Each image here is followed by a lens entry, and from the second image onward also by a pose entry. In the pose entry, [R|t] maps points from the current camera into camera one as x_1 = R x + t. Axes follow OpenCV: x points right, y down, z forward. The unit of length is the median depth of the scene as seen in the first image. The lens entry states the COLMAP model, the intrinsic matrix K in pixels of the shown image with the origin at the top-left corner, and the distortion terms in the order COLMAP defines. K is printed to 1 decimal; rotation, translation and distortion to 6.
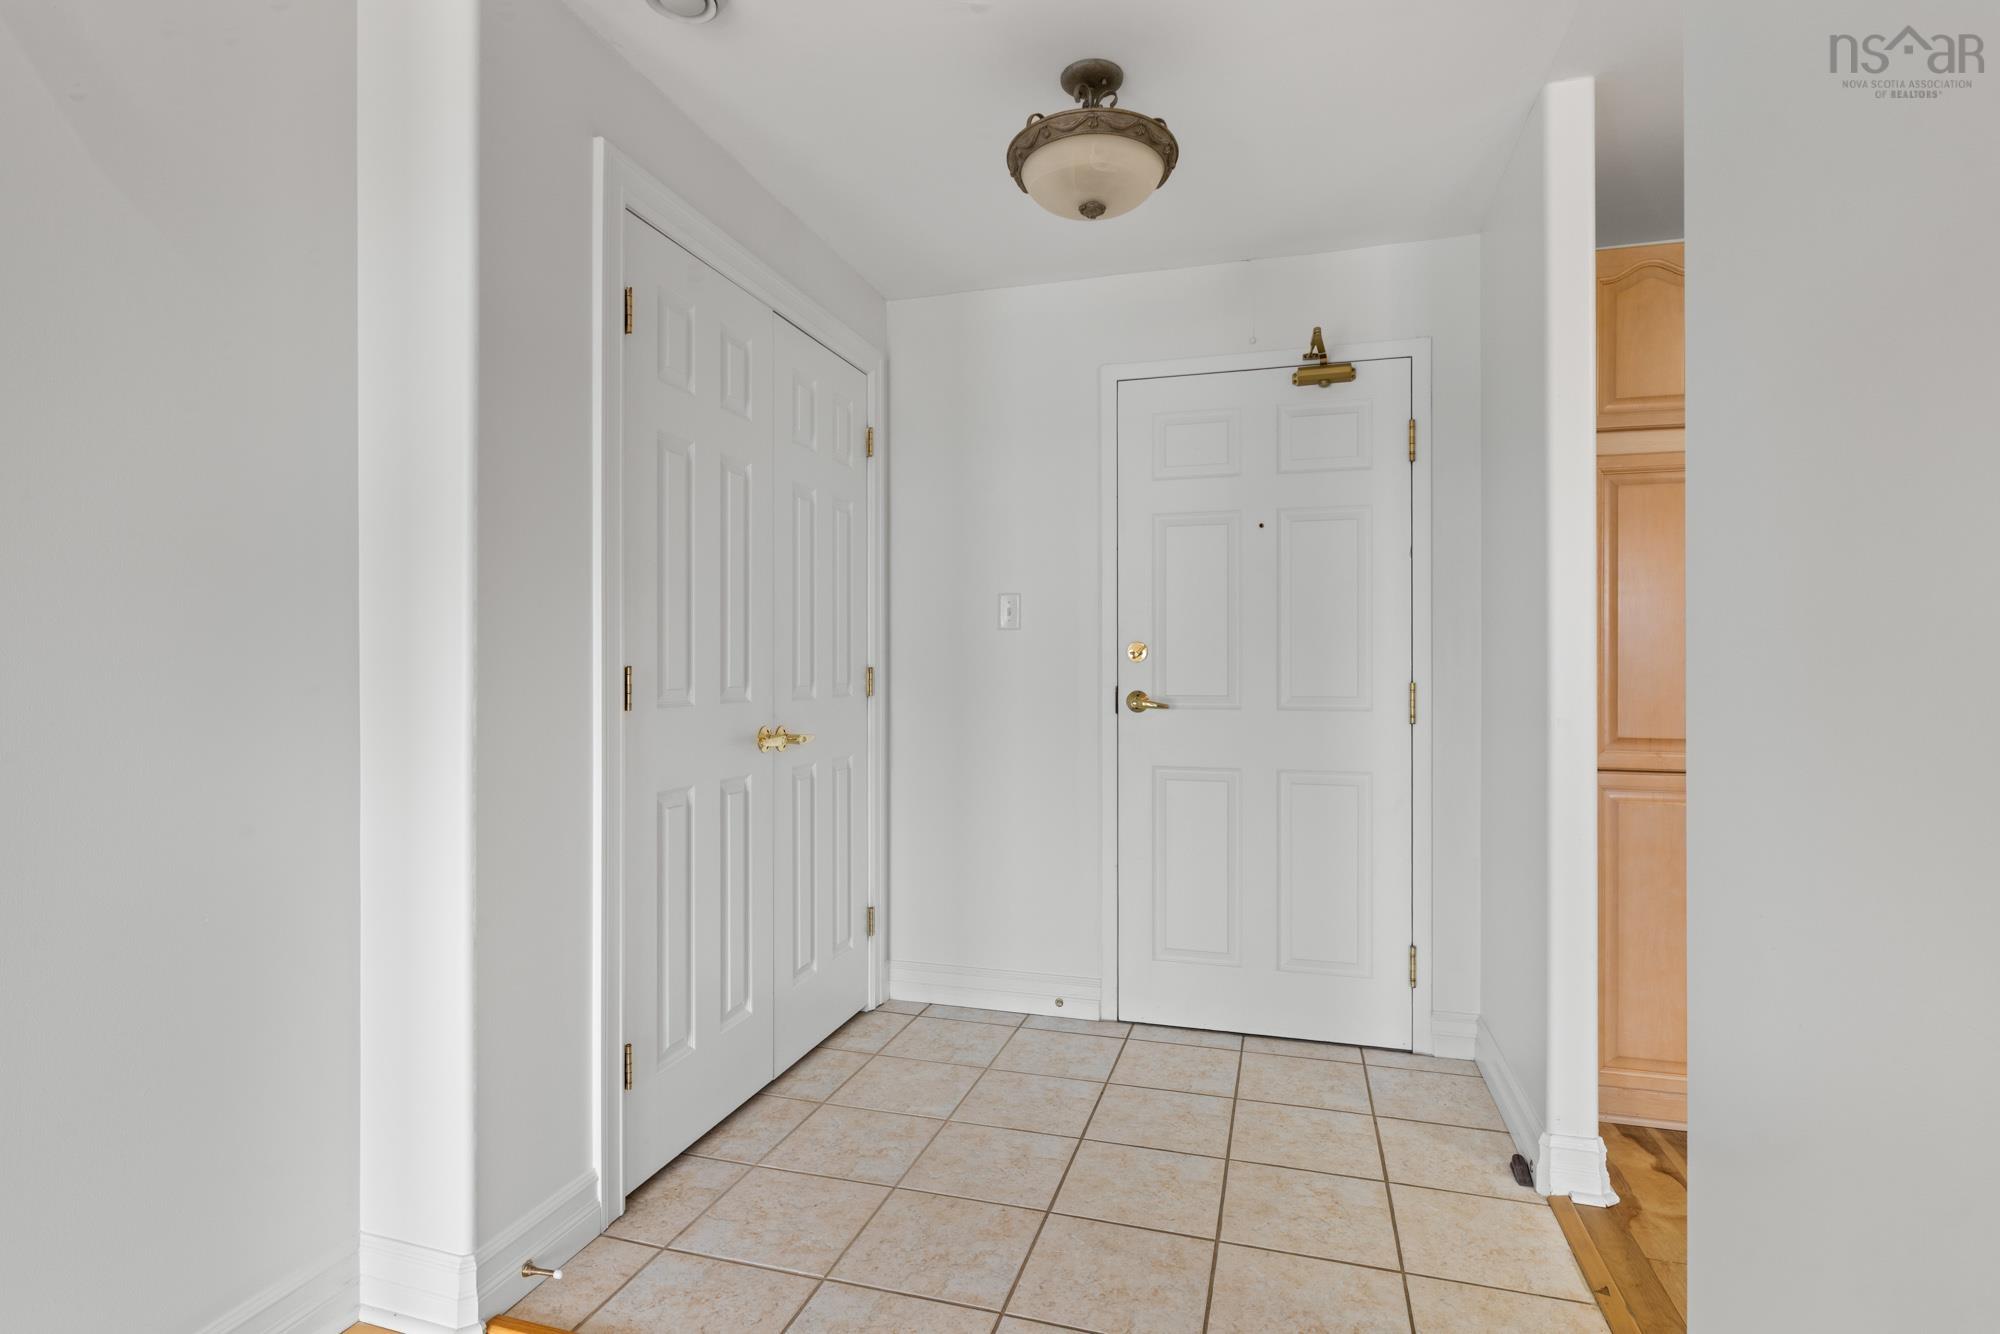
lens RADIAL K [[993.3, 0, 996.9], [0, 993.3, 658.8], [0, 0, 1]] dist [0.003600, 0.000409]
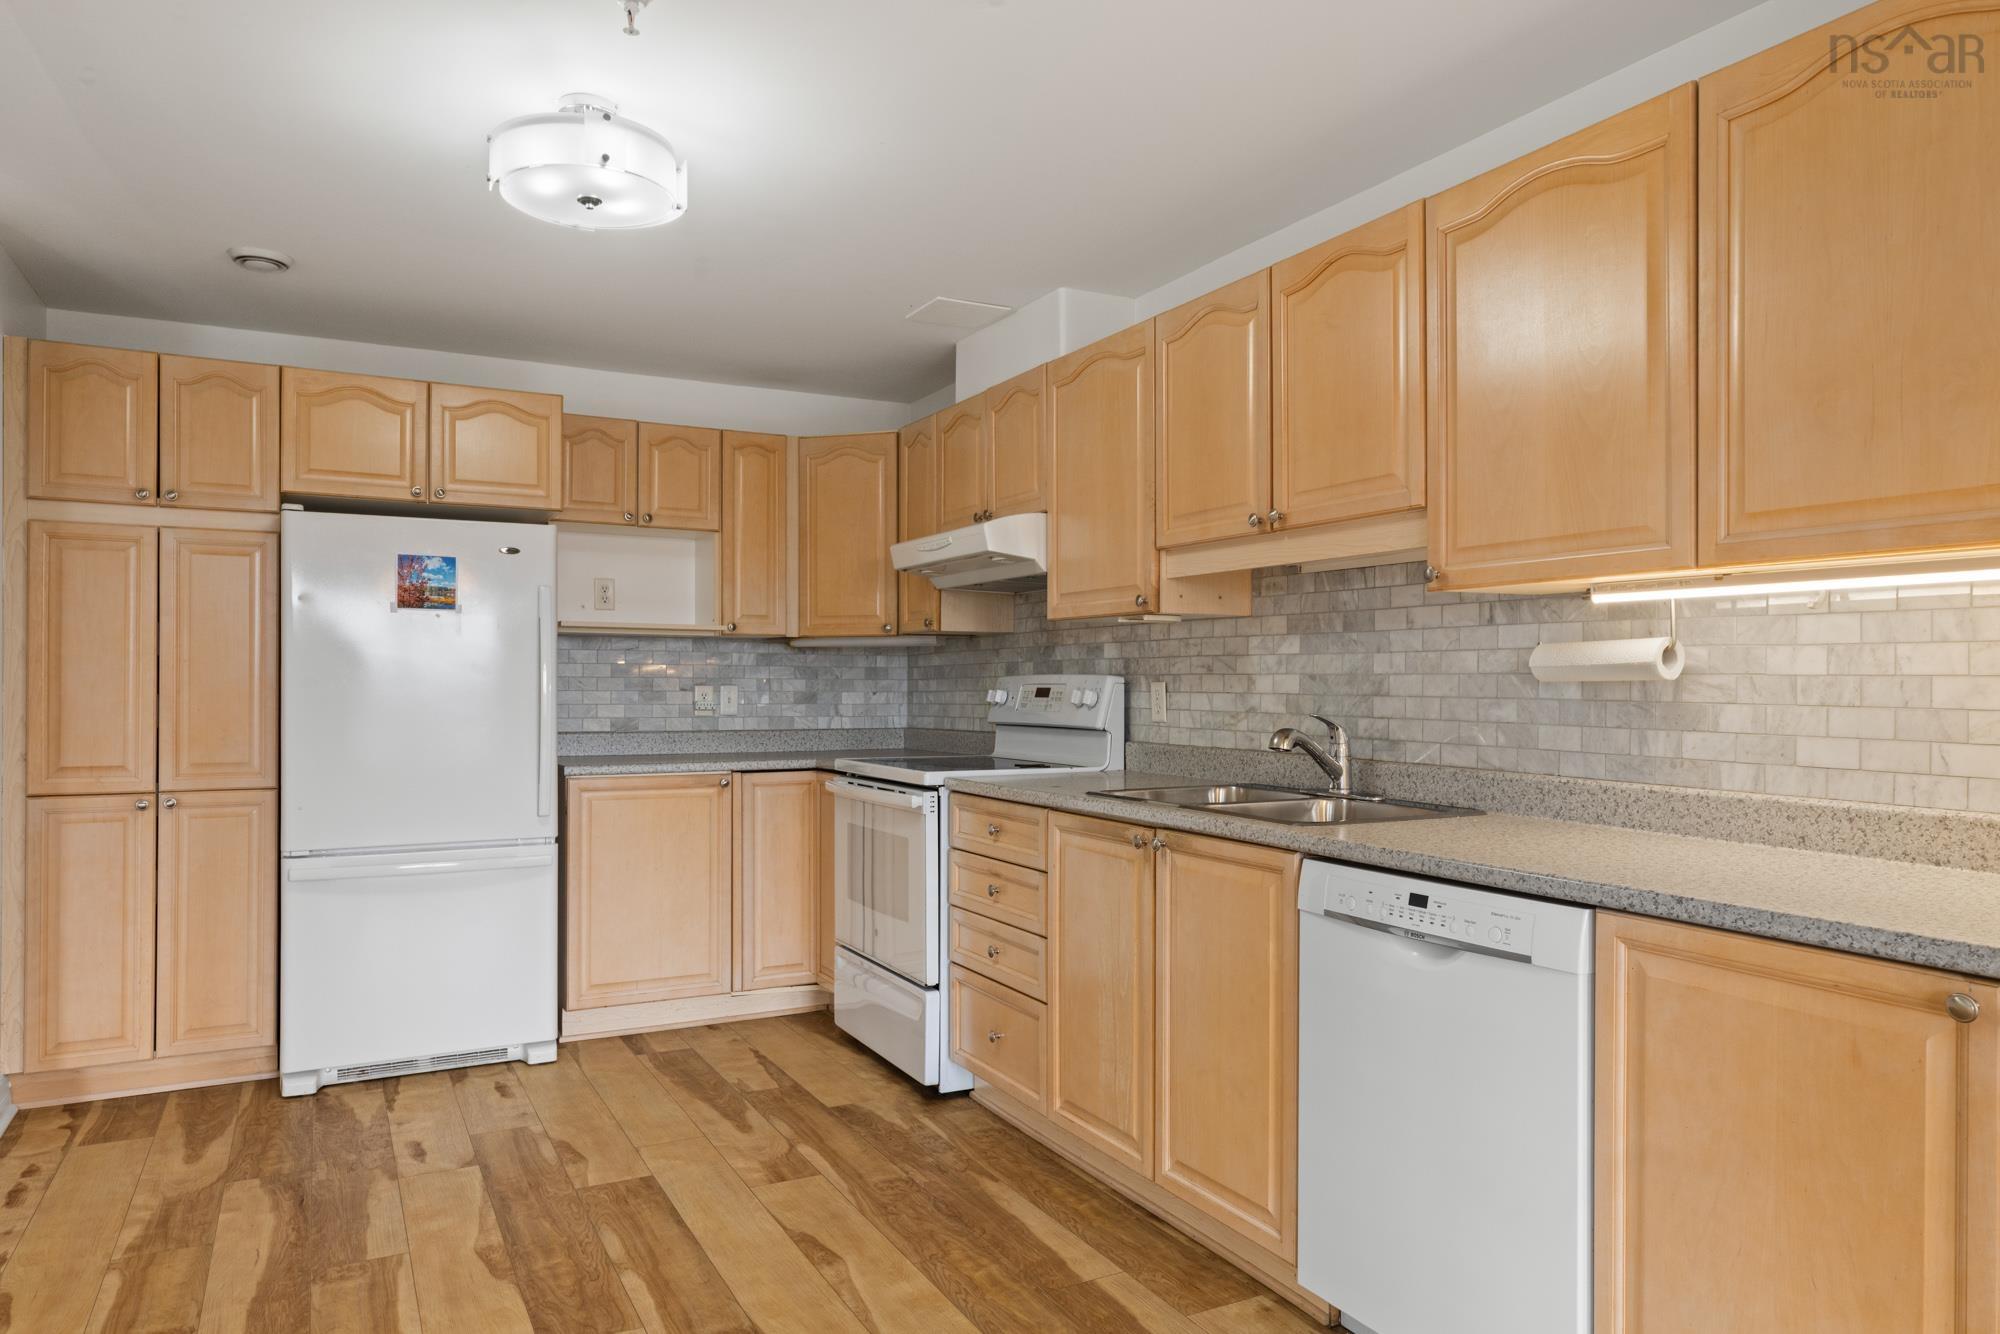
lens RADIAL K [[1295.6, 0, 1000.0], [0, 1295.6, 667.0], [0, 0, 1]] dist [0.005703, 0.001284]
pose [[0.714270, 0.005620, 0.699847, 0.347477], [-0.001814, 0.999979, -0.006178, -0.029184], [-0.699868, 0.003143, 0.714266, -0.841571]]
